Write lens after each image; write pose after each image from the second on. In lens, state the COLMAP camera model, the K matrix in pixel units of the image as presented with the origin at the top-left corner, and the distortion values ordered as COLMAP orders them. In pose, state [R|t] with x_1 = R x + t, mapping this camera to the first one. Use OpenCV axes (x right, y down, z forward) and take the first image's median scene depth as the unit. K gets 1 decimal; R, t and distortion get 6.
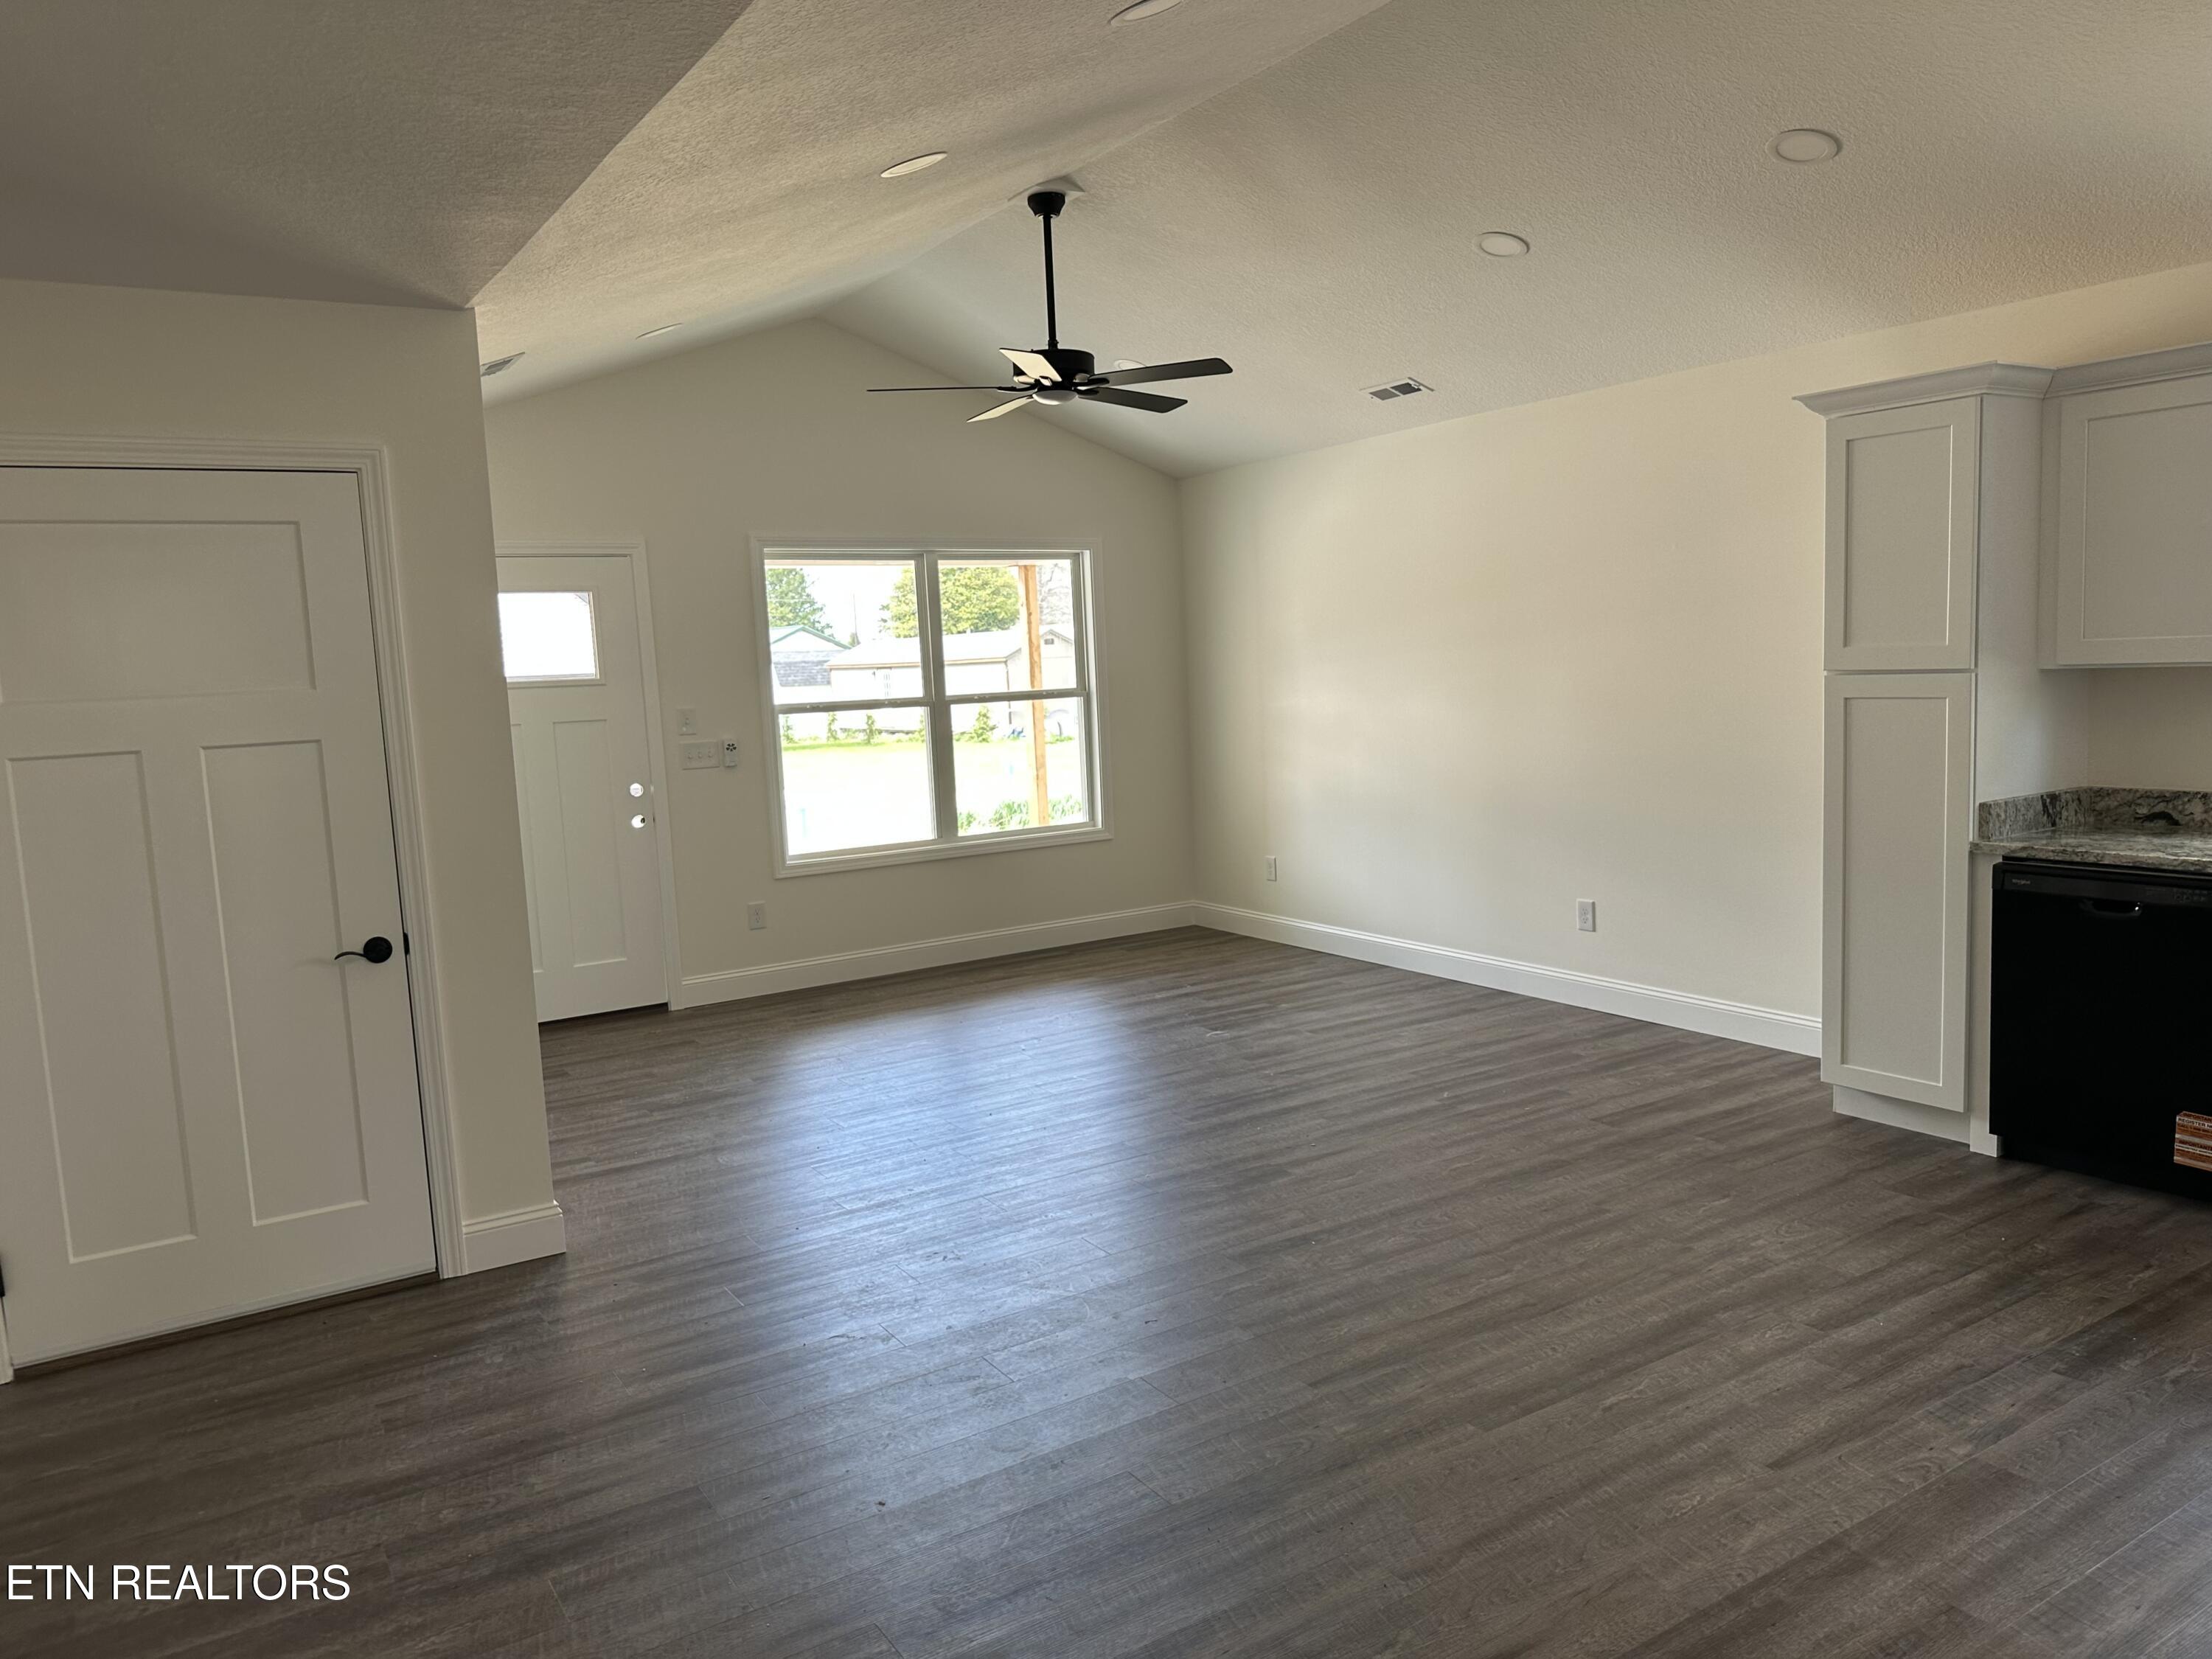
lens RADIAL K [[1554.9, 0, 1113.4], [0, 1554.9, 840.7], [0, 0, 1]] dist [0.011740, -0.007740]
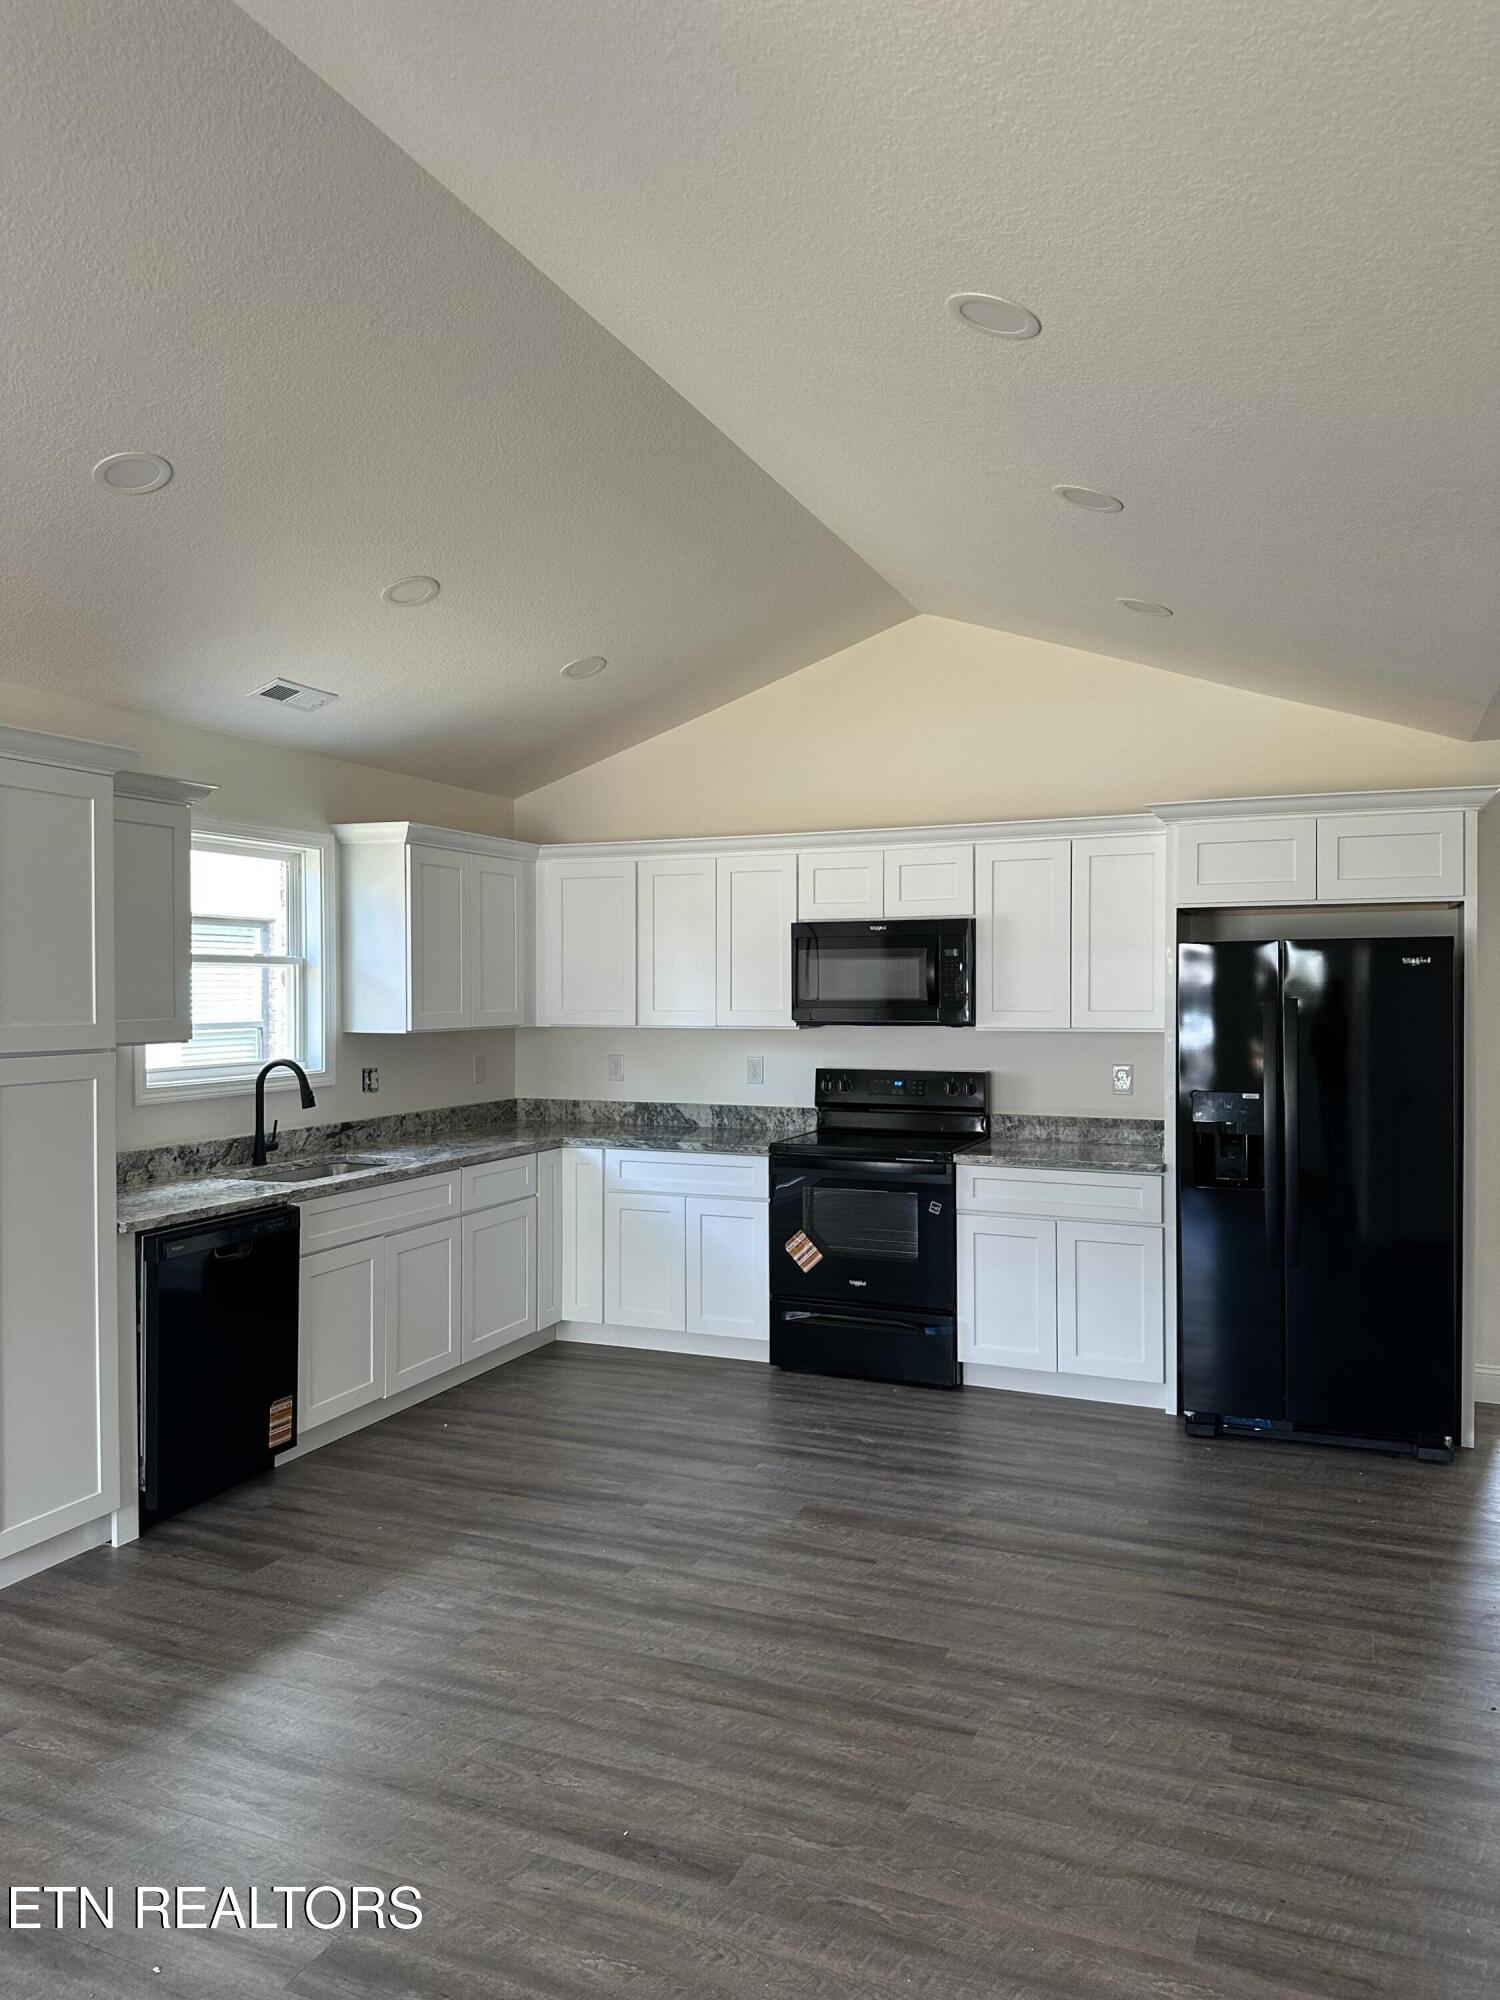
lens RADIAL K [[1405.9, 0, 760.9], [0, 1405.9, 993.8], [0, 0, 1]] dist [0.011740, -0.007740]
pose [[-0.569459, 0.039119, 0.821088, -0.396385], [0.122073, 0.991816, 0.037410, -0.120862], [-0.812905, 0.121536, -0.569574, 1.124731]]
